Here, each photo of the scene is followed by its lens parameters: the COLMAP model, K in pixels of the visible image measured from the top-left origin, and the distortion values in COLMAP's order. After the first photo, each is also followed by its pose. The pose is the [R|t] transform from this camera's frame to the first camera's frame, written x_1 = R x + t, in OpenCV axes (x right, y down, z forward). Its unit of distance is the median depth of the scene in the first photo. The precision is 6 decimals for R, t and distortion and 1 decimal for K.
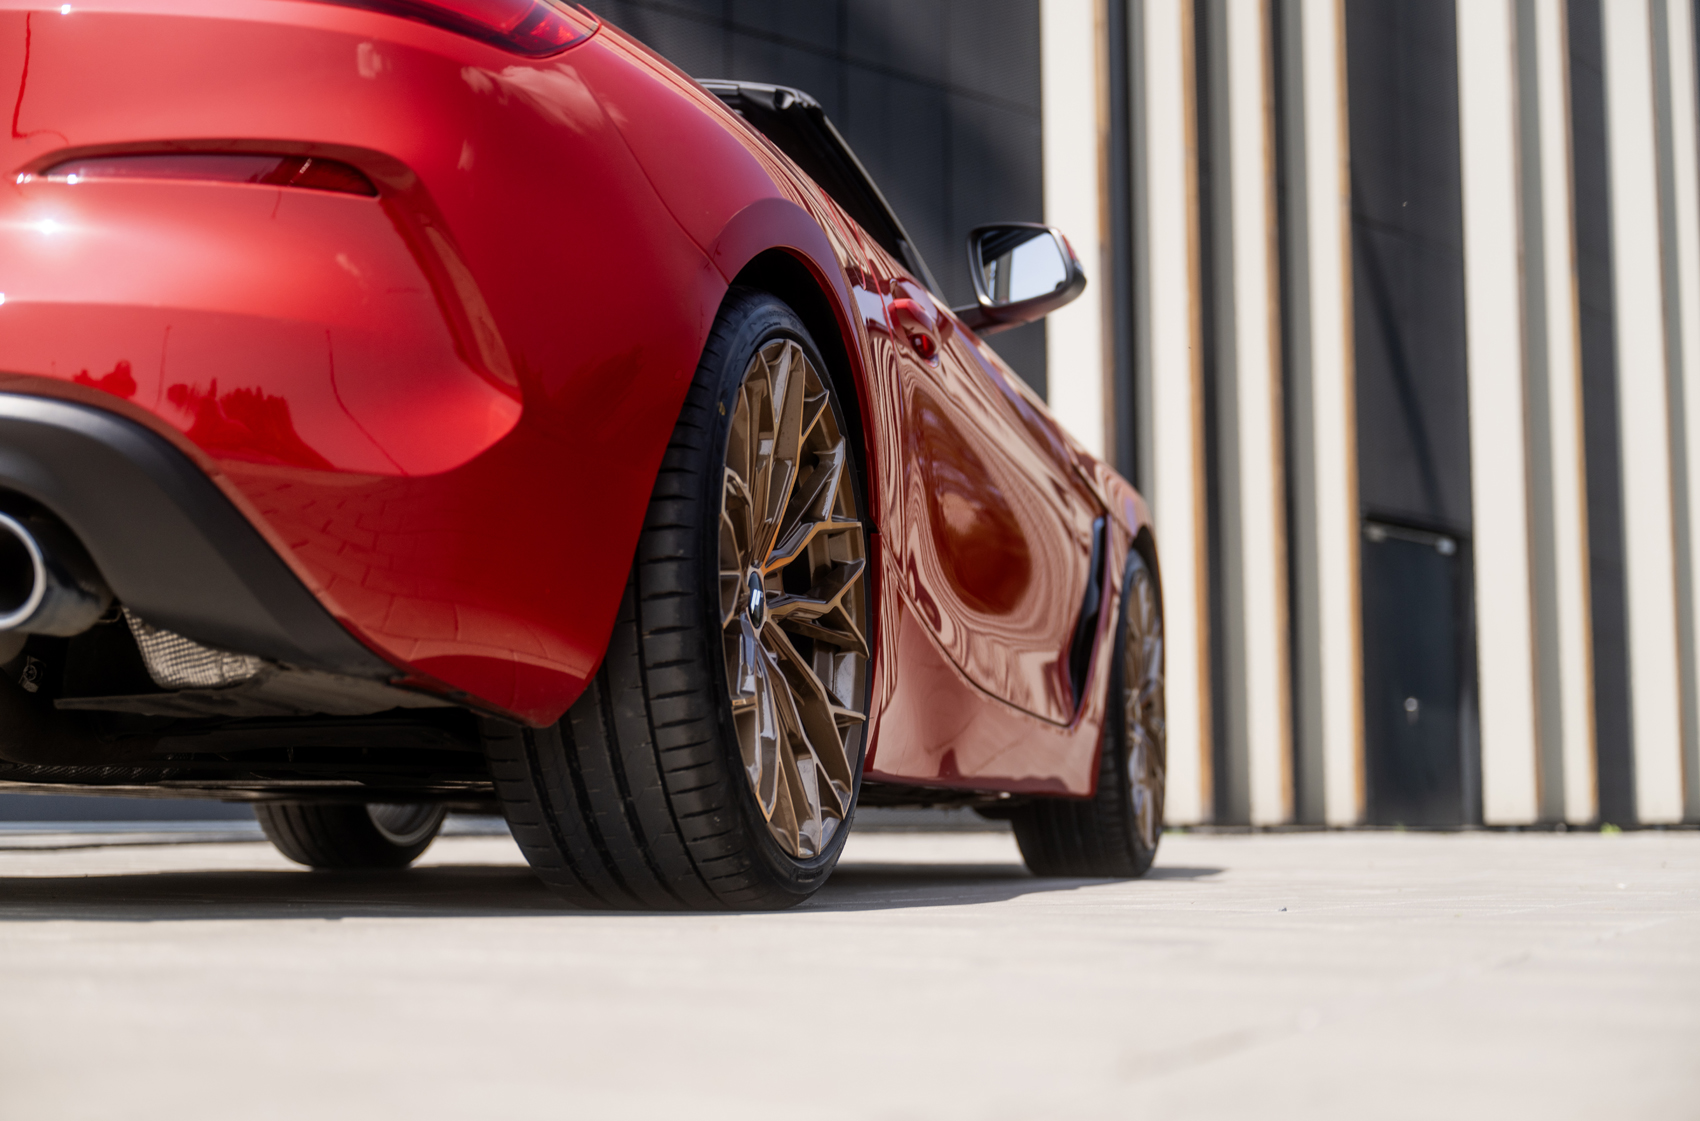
lens RADIAL K [[2568.1, 0, 850.0], [0, 2568.1, 560.5], [0, 0, 1]] dist [0.017401, -0.016630]
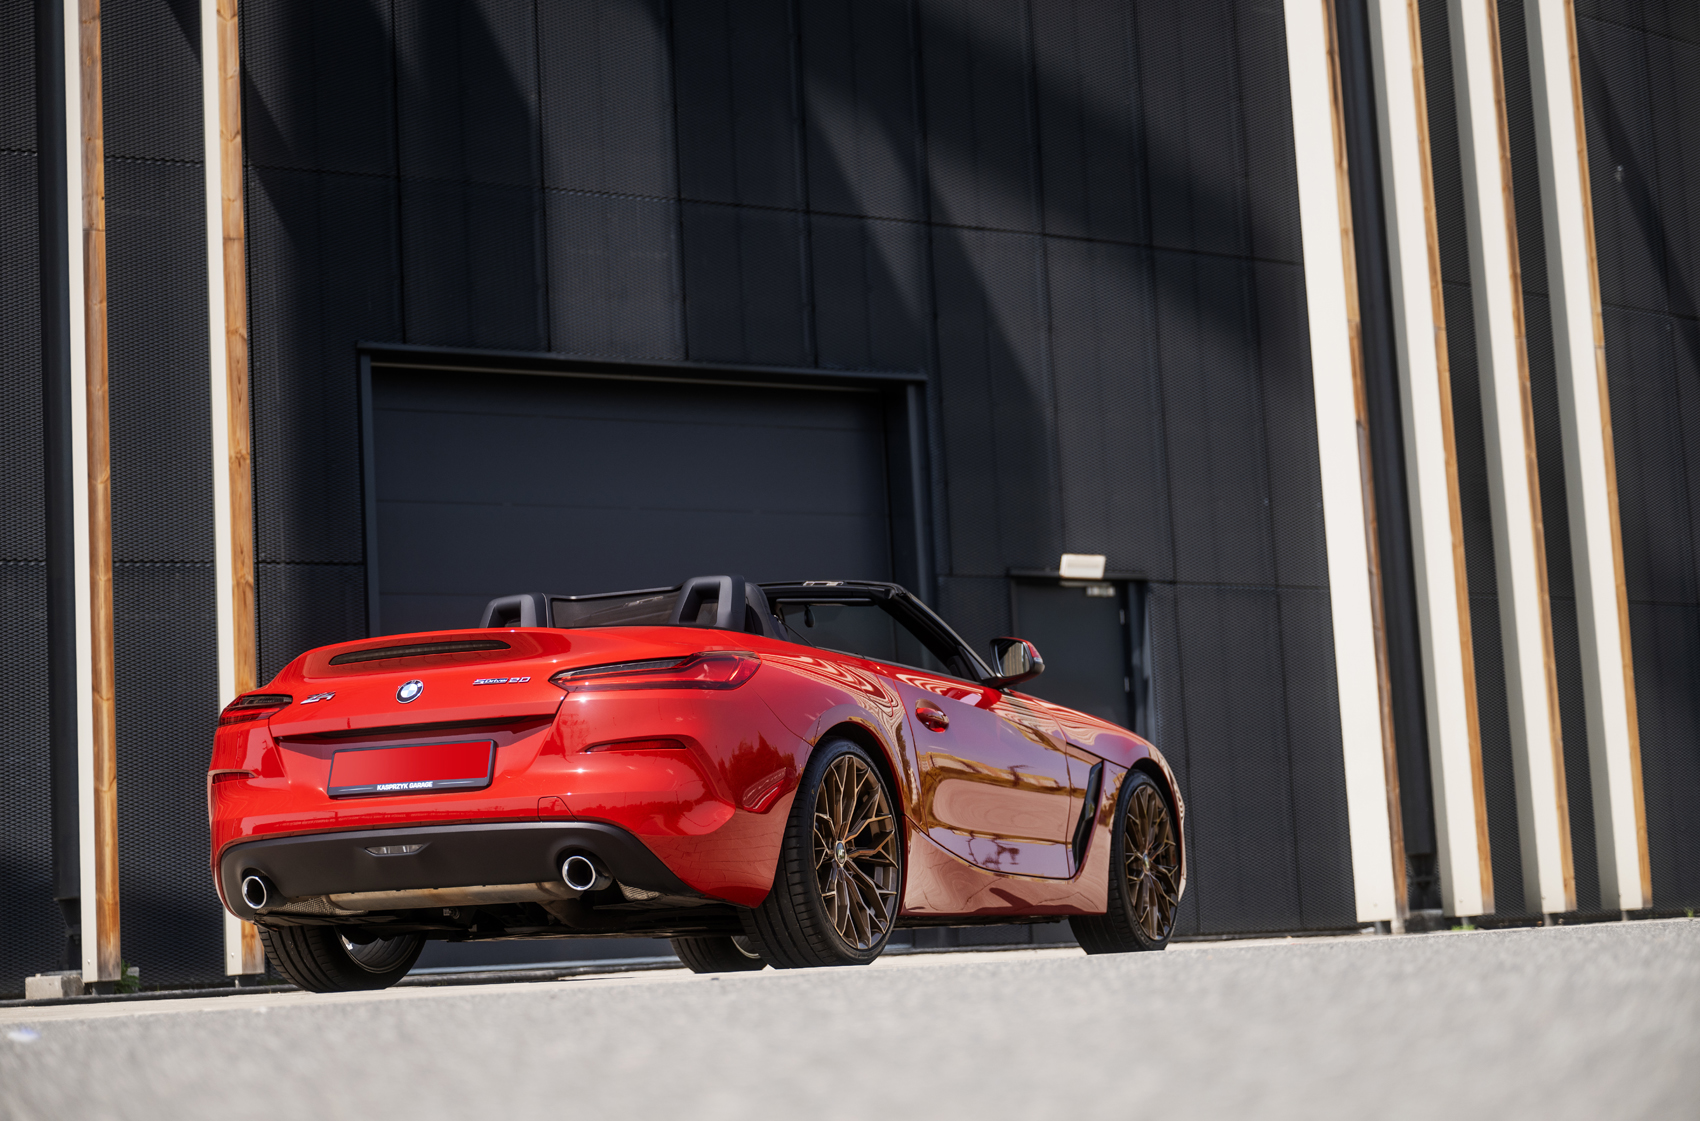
lens RADIAL K [[3005.8, 0, 850.0], [0, 3005.8, 560.5], [0, 0, 1]] dist [-0.013767, 0.096537]
pose [[0.983465, -0.068701, -0.167562, 0.523314], [0.064680, 0.997475, -0.029344, -0.198050], [0.169154, 0.018021, 0.985425, -2.106092]]
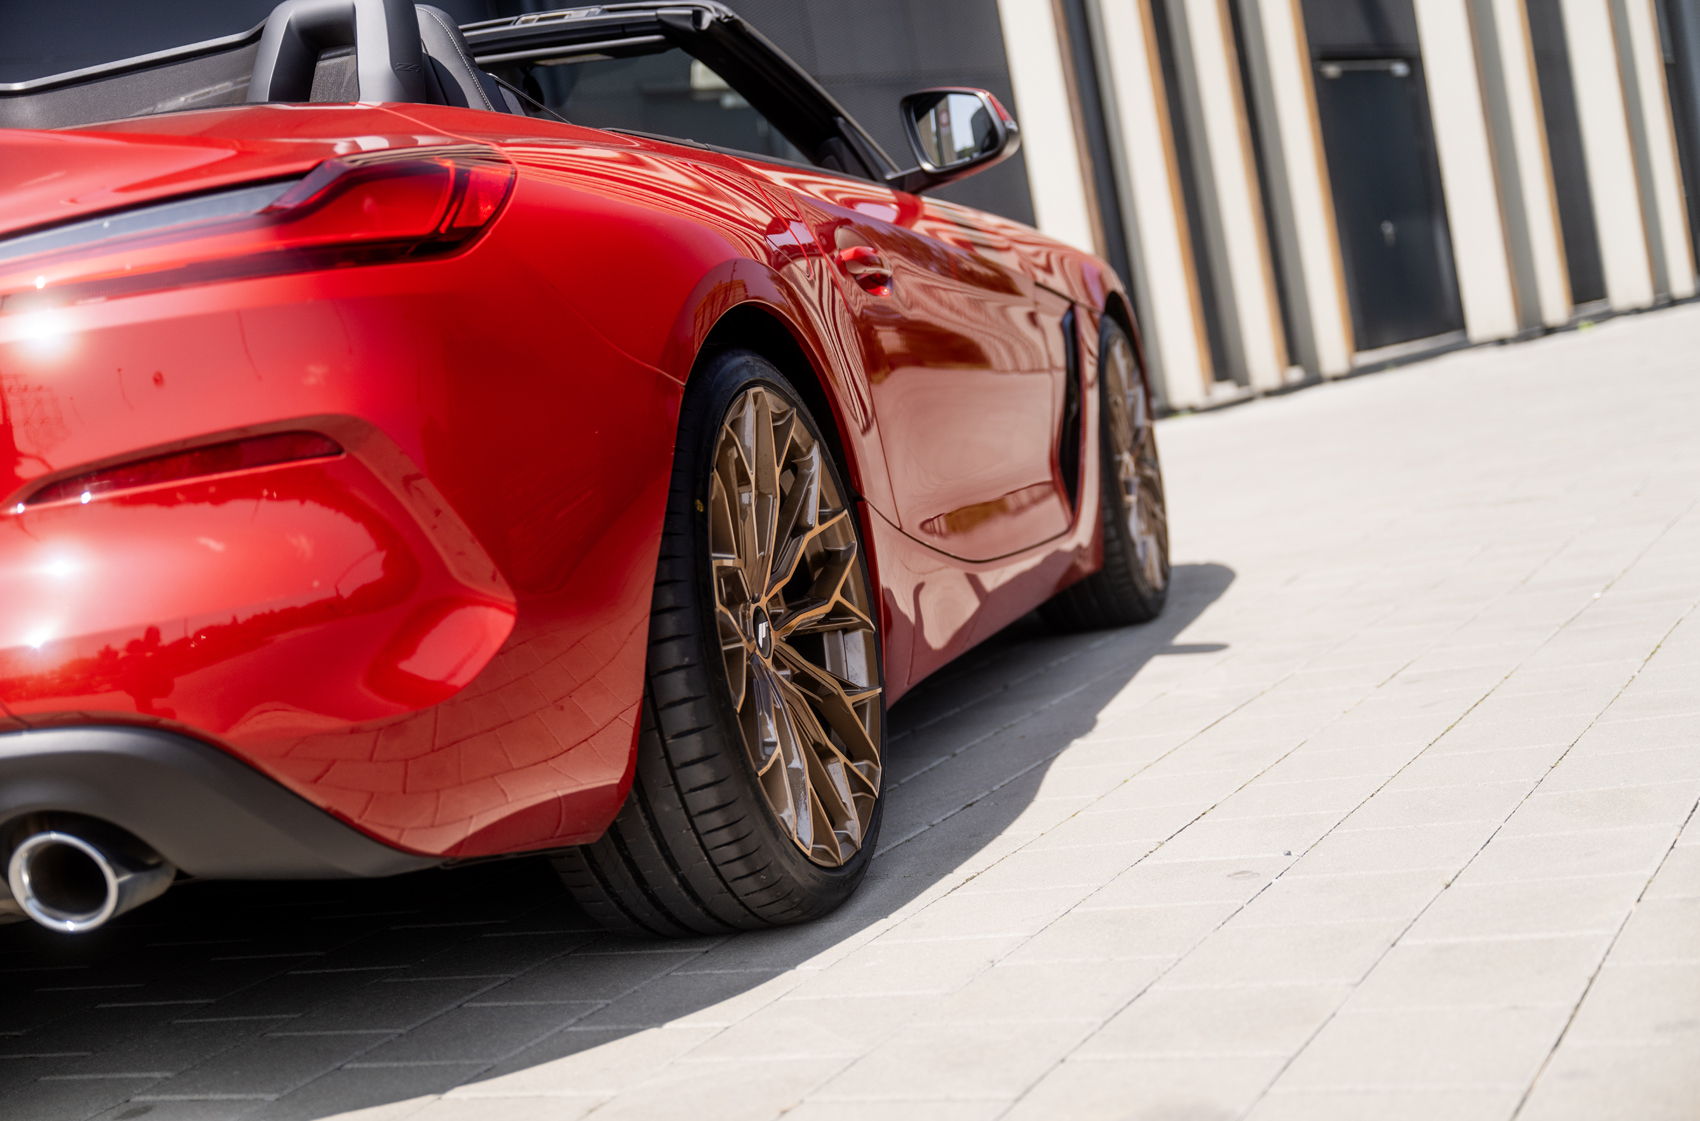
lens RADIAL K [[2412.5, 0, 850.0], [0, 2412.5, 560.5], [0, 0, 1]] dist [0.005259, 0.105039]
pose [[0.985506, -0.167778, -0.025055, 0.030023], [0.169575, 0.970261, 0.172737, -0.183873], [-0.004671, -0.174482, 0.984649, 0.013630]]
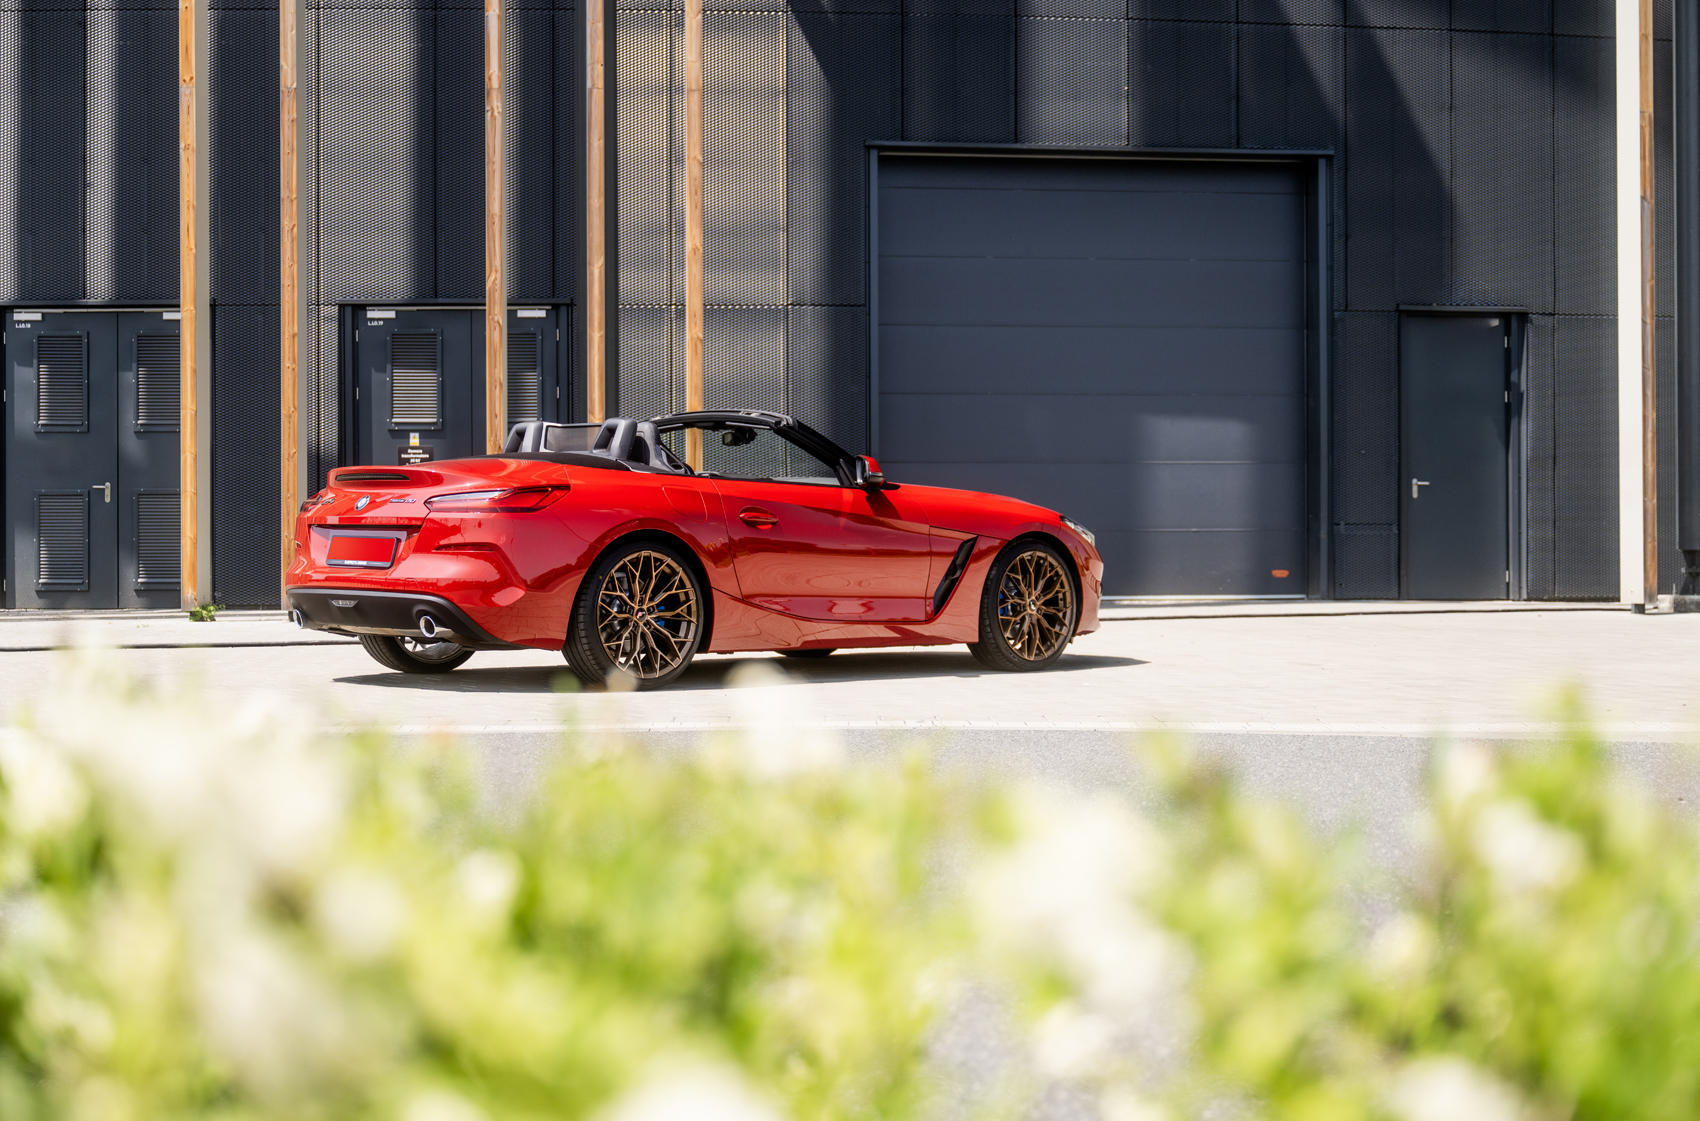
lens RADIAL K [[2412.5, 0, 850.0], [0, 2412.5, 560.5], [0, 0, 1]] dist [0.005259, 0.105039]
pose [[0.860223, 0.006883, -0.509872, 2.226142], [0.050718, 0.993796, 0.098984, -0.437209], [0.507390, -0.111008, 0.854537, -2.117065]]
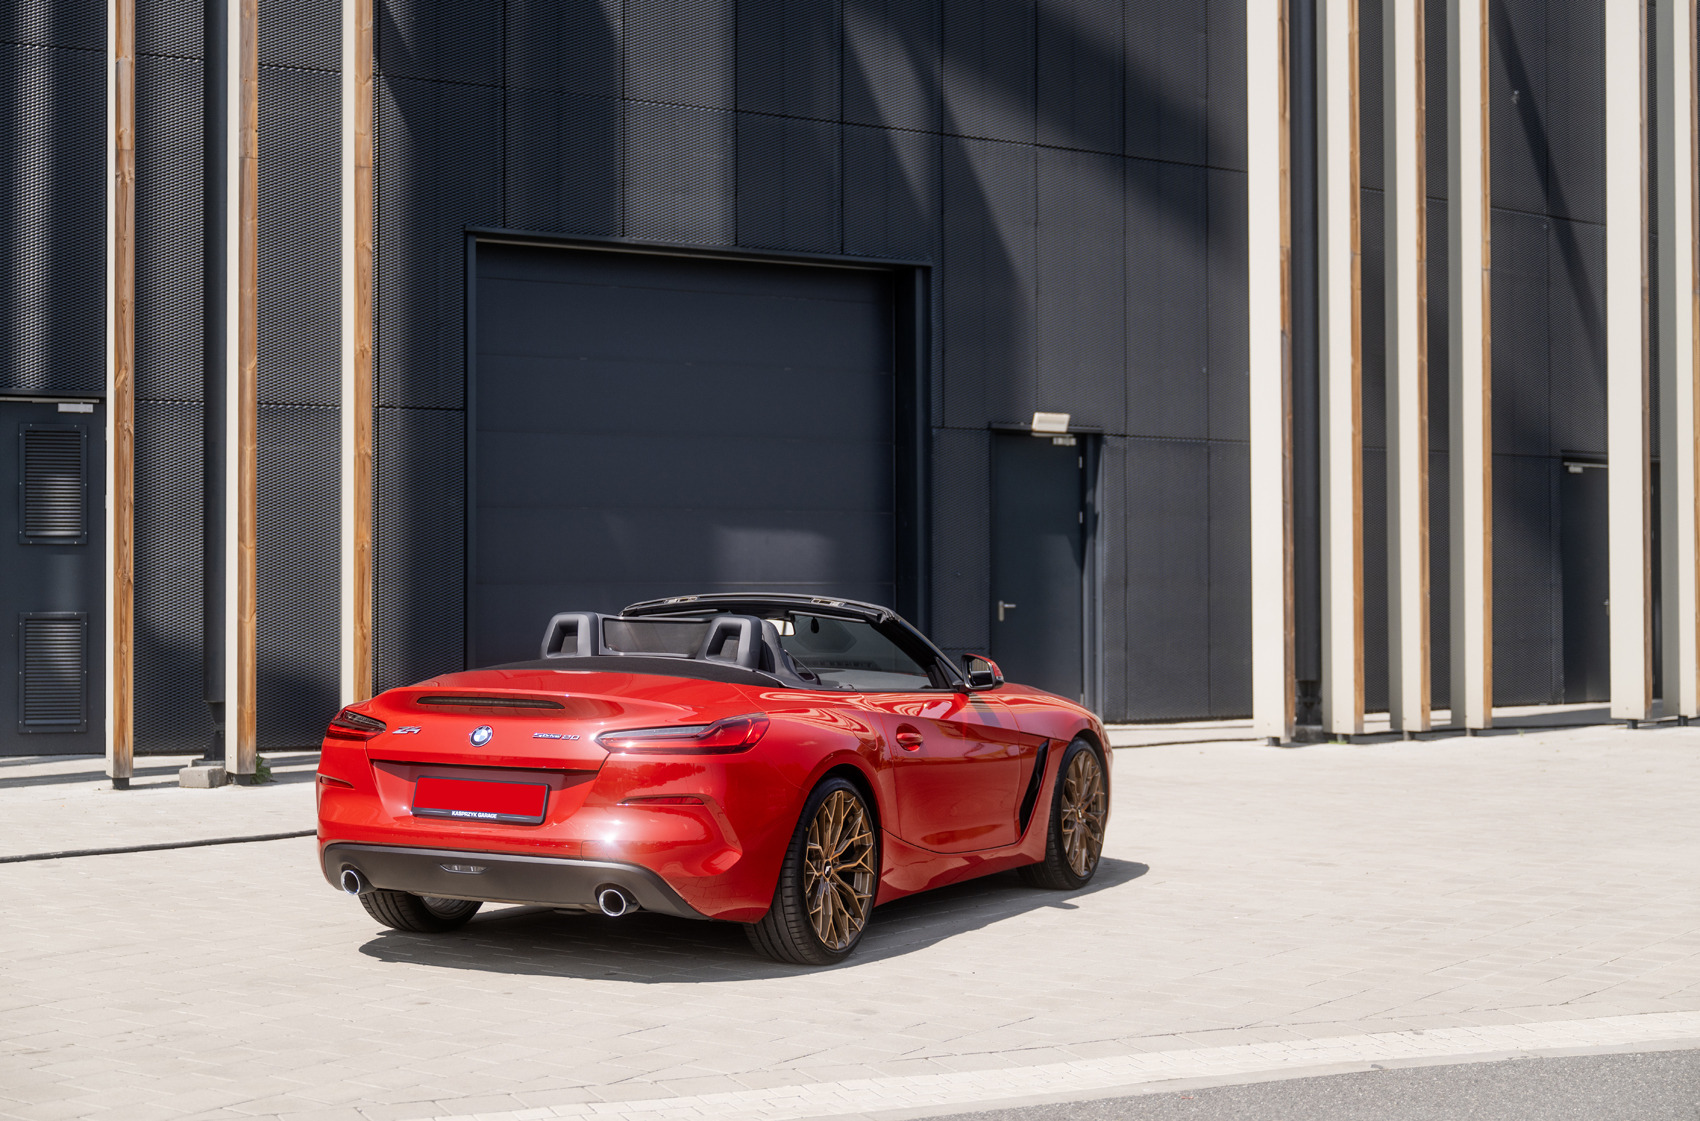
lens RADIAL K [[2419.1, 0, 850.0], [0, 2419.1, 560.5], [0, 0, 1]] dist [-0.000663, -0.037436]
pose [[0.984252, 0.002770, -0.176750, 0.544432], [0.013039, 0.996016, 0.088221, -0.659098], [0.176290, -0.089136, 0.980294, -2.018273]]
